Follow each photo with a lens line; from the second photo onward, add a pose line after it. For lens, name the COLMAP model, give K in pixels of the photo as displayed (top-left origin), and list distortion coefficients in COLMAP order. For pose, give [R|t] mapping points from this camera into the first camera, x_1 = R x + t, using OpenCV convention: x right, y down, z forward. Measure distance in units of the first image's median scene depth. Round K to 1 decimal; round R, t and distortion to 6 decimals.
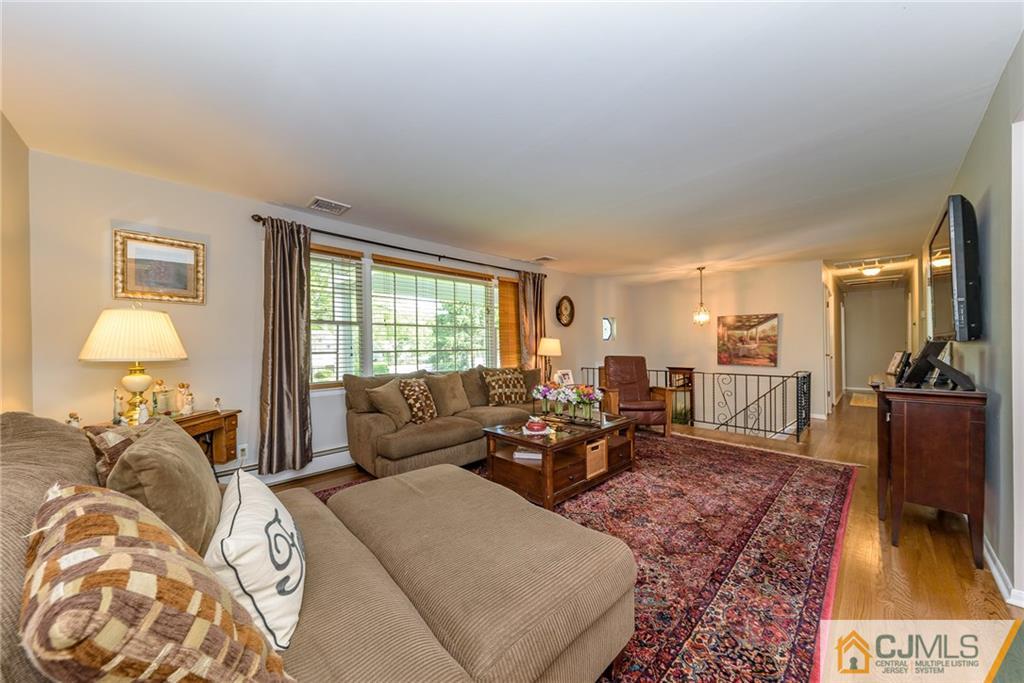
lens RADIAL K [[353.5, 0, 514.2], [0, 353.5, 348.7], [0, 0, 1]] dist [0.009131, 0.000003]
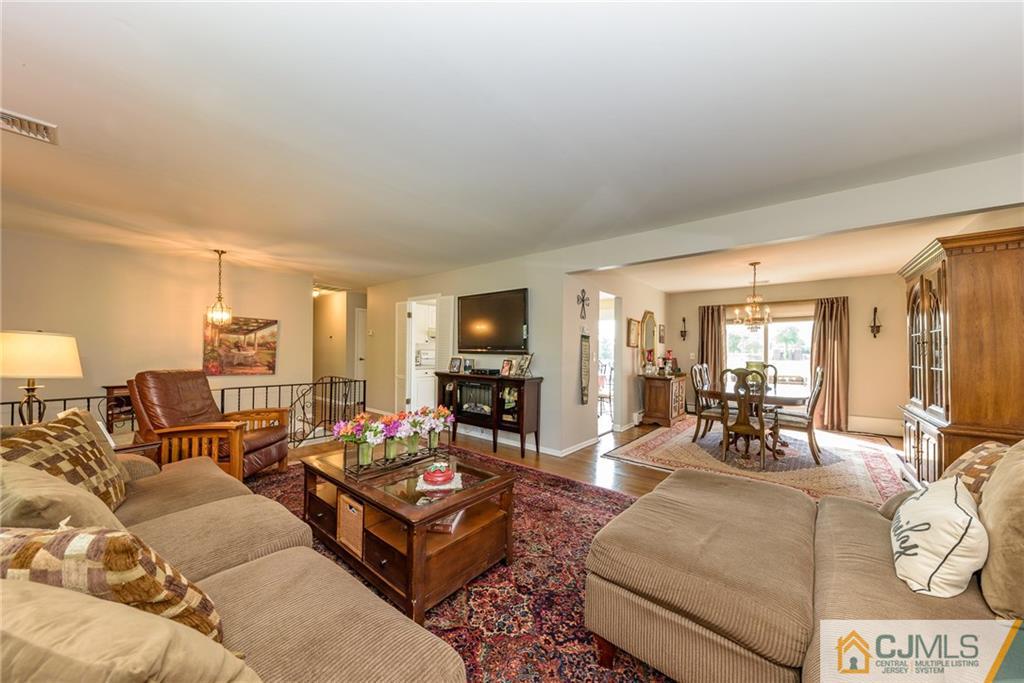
lens RADIAL K [[353.5, 0, 514.2], [0, 353.5, 348.7], [0, 0, 1]] dist [0.009131, 0.000003]
pose [[-0.121955, 0.014536, 0.992429, -0.420137], [-0.004944, 0.999871, -0.015252, -0.010484], [-0.992523, -0.006767, -0.121867, 0.620400]]
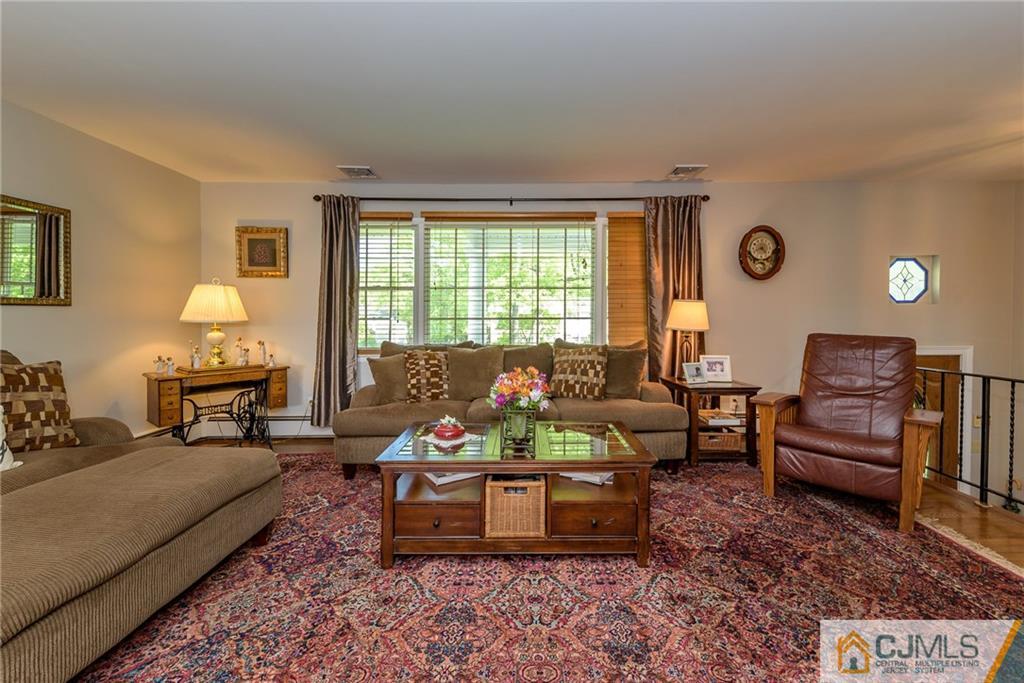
lens RADIAL K [[414.2, 0, 517.7], [0, 414.2, 322.5], [0, 0, 1]] dist [0.009983, -0.000046]
pose [[0.719634, 0.015494, -0.694181, 0.458799], [-0.010573, 0.999880, 0.011356, 0.003239], [0.694273, -0.000832, 0.719711, 0.347657]]
